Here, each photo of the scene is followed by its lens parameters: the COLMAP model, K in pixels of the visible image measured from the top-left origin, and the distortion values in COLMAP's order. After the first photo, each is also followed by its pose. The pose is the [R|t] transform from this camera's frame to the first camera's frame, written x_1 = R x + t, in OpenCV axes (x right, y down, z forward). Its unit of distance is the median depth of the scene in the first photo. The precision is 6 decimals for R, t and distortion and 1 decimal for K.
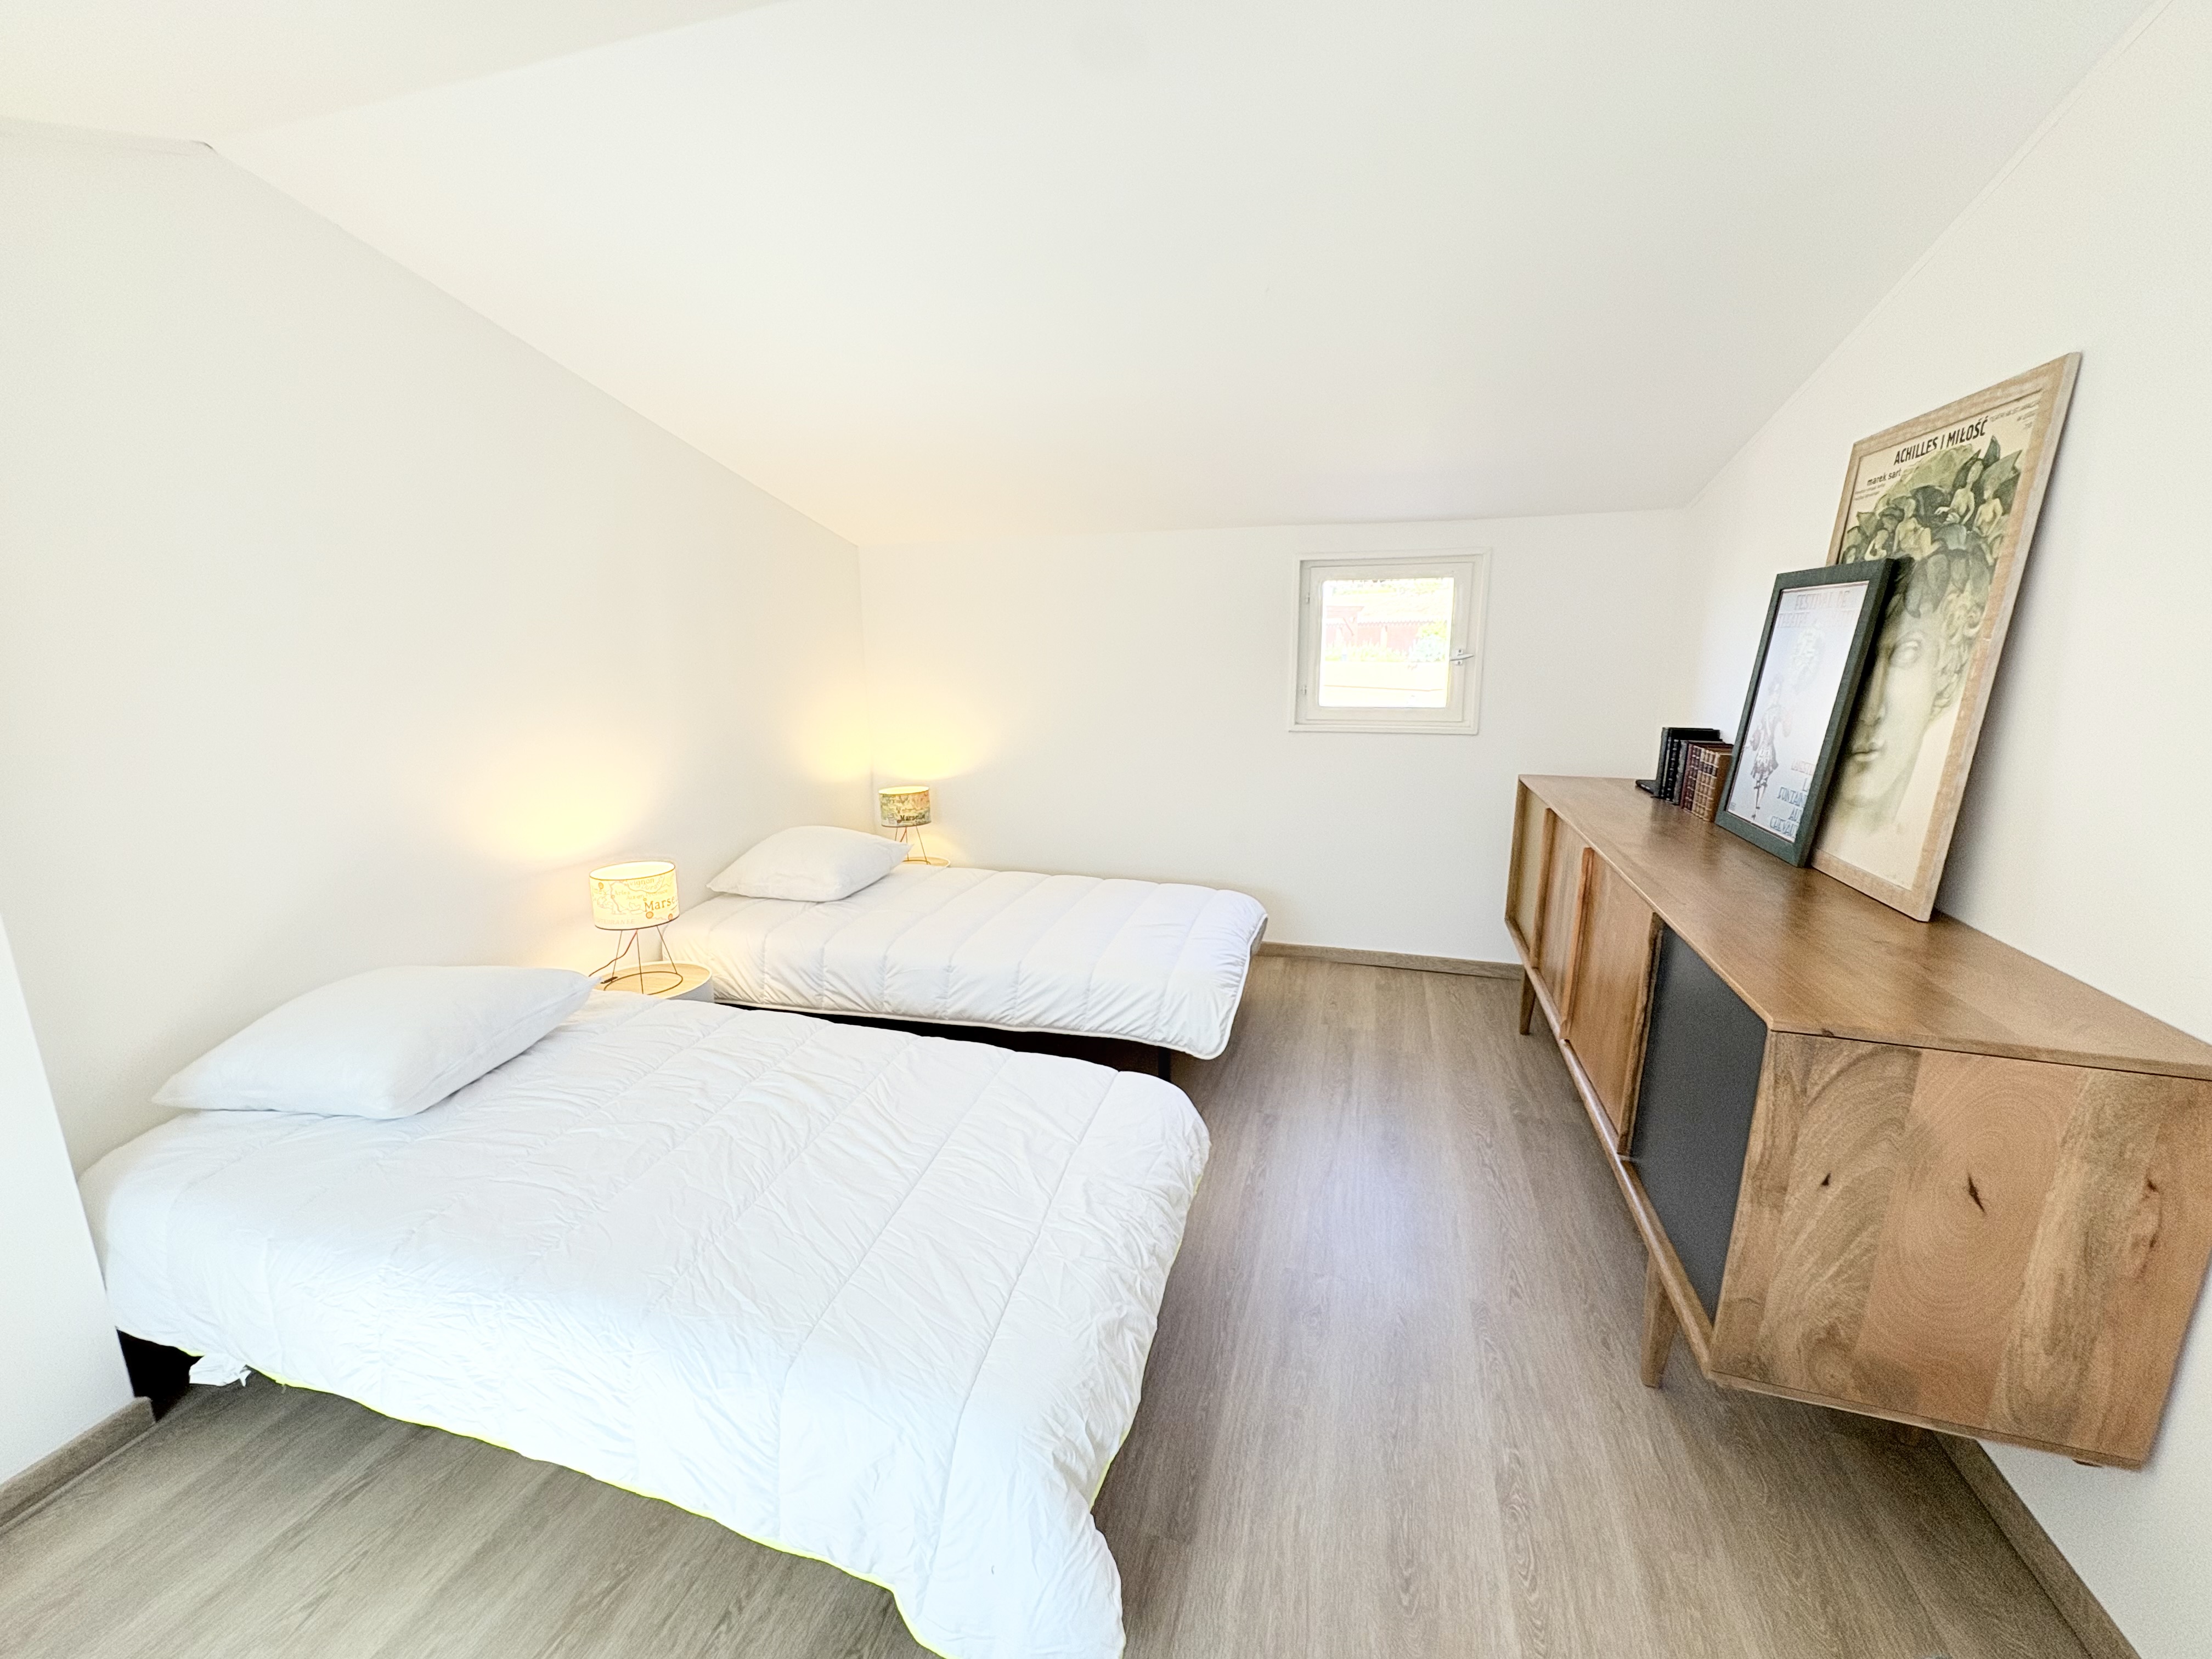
lens RADIAL K [[884.6, 0, 1100.9], [0, 884.6, 832.5], [0, 0, 1]] dist [0.001848, -0.000603]
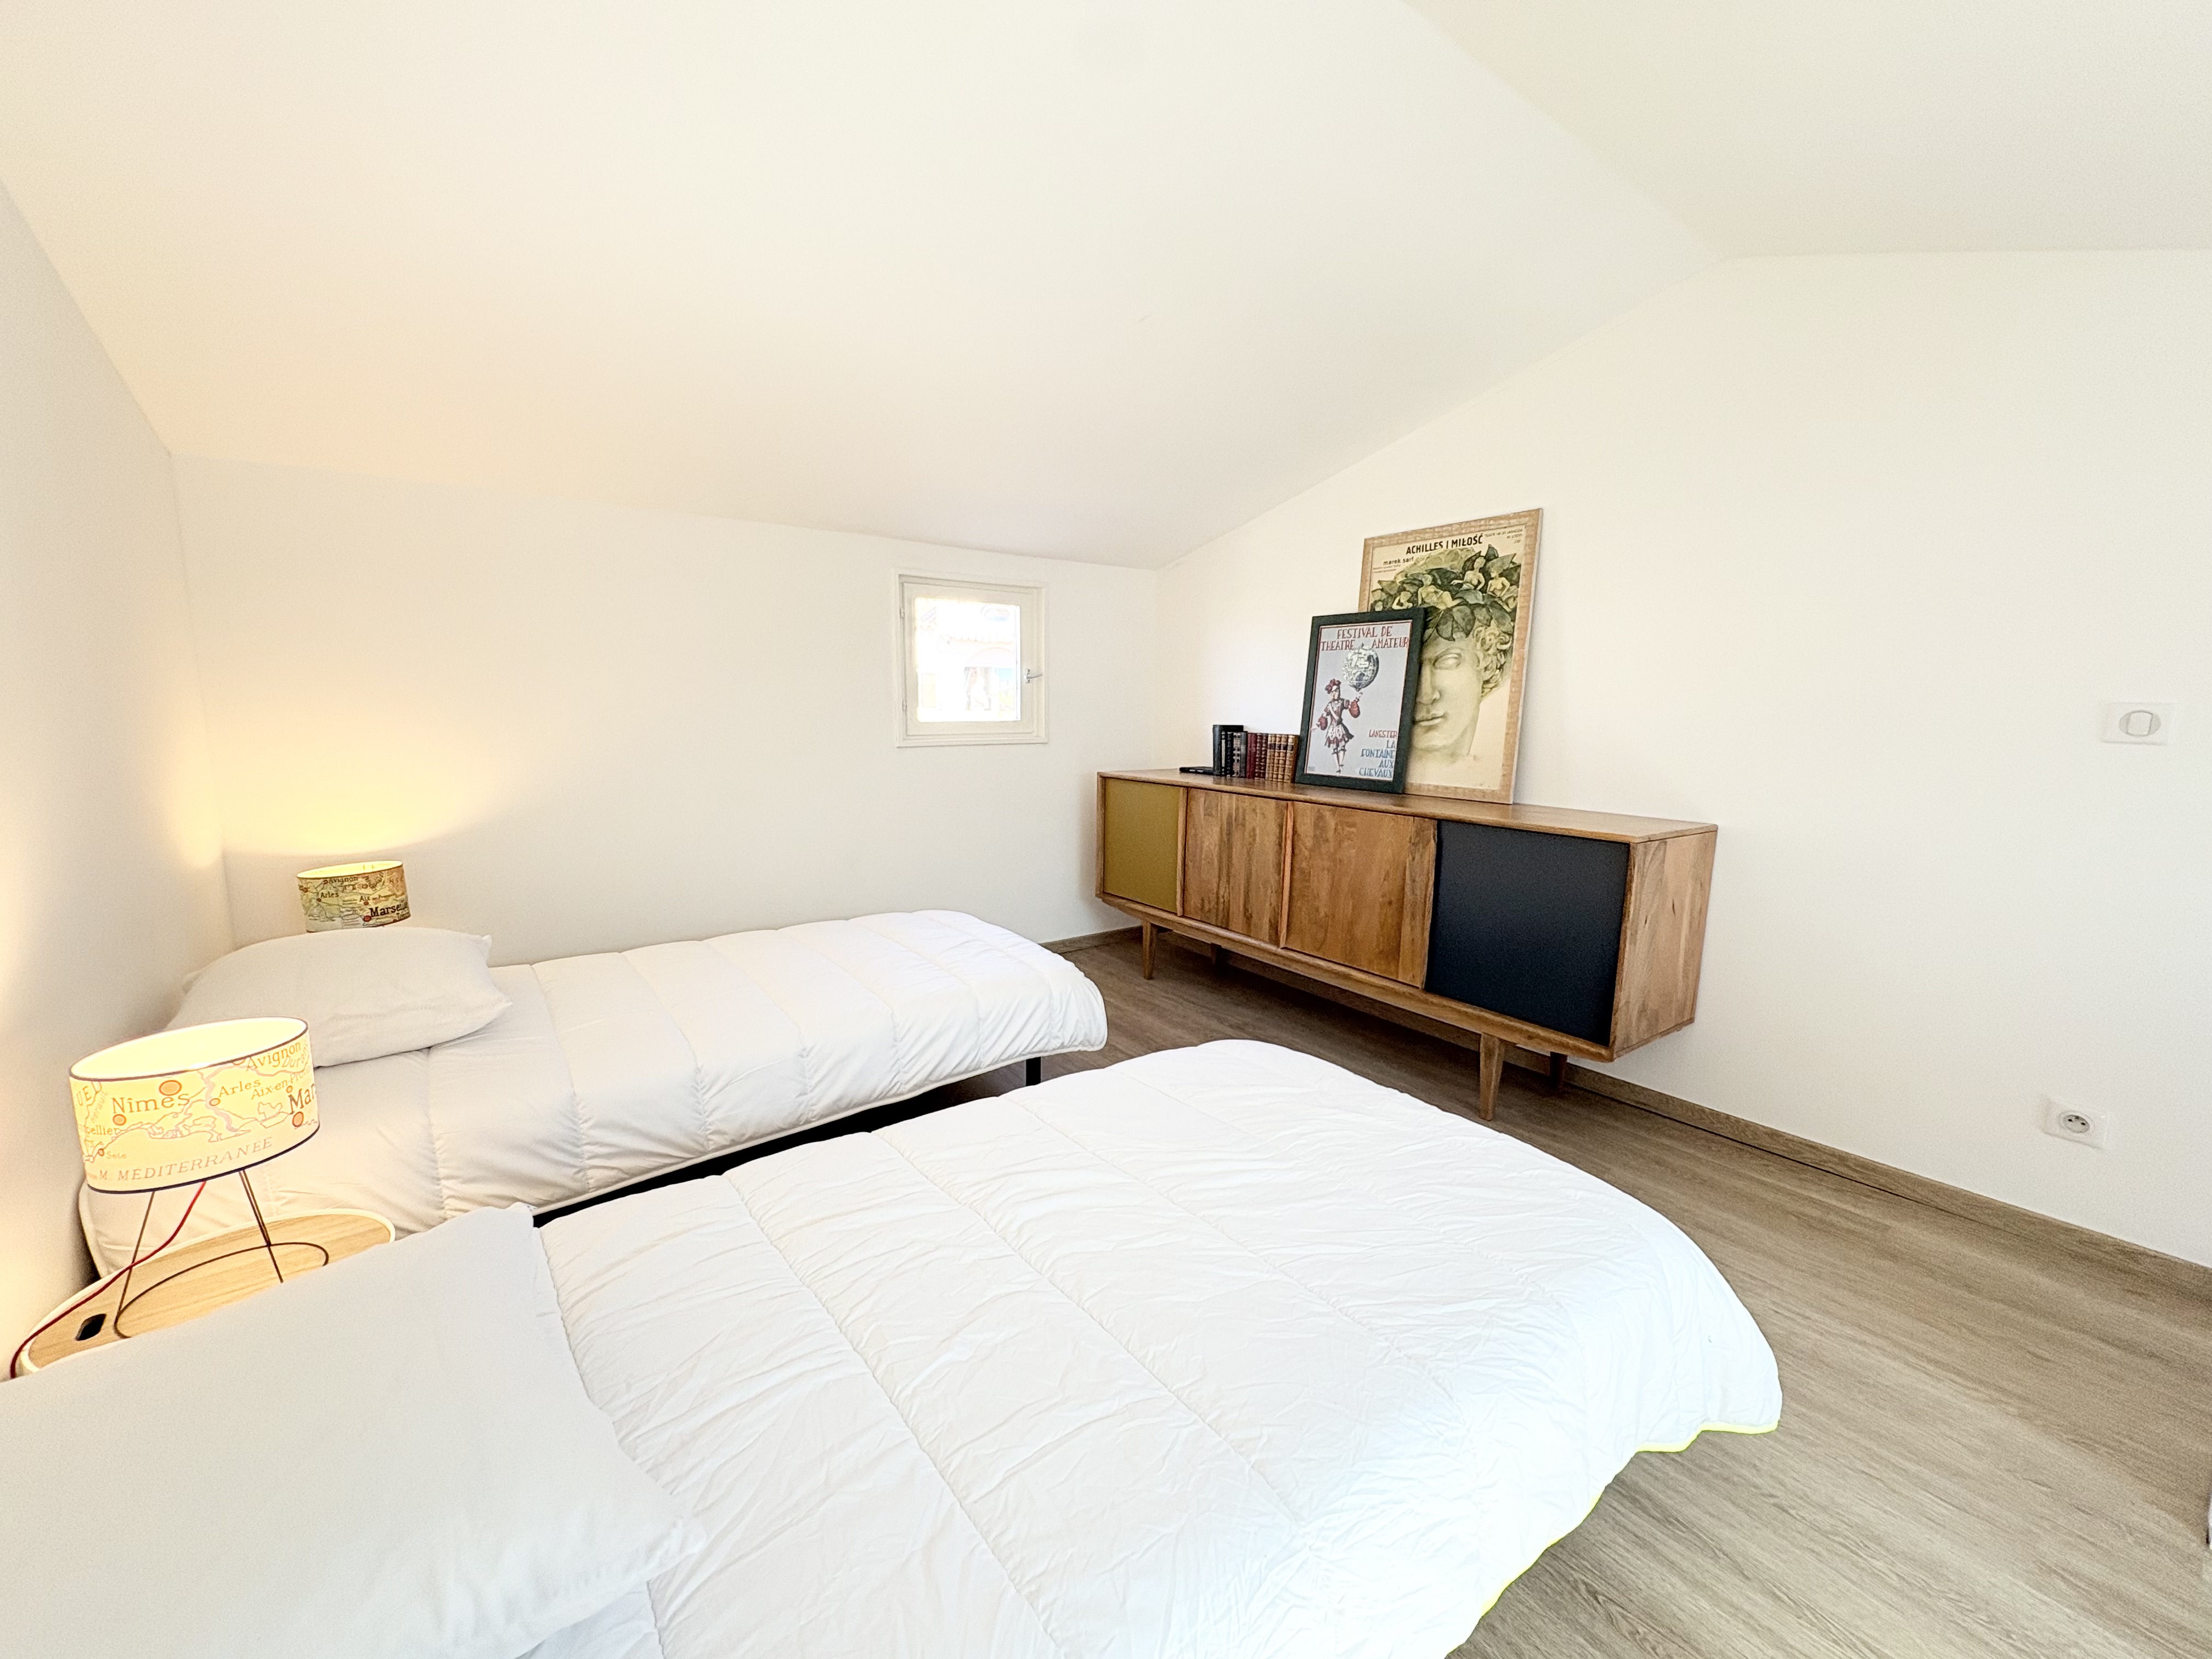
lens RADIAL K [[884.6, 0, 1099.7], [0, 884.6, 831.6], [0, 0, 1]] dist [0.001848, -0.000603]
pose [[0.597562, -0.105718, 0.794823, -0.914776], [0.157555, 0.987426, 0.012884, -0.000293], [-0.786191, 0.117530, 0.606704, 0.510035]]
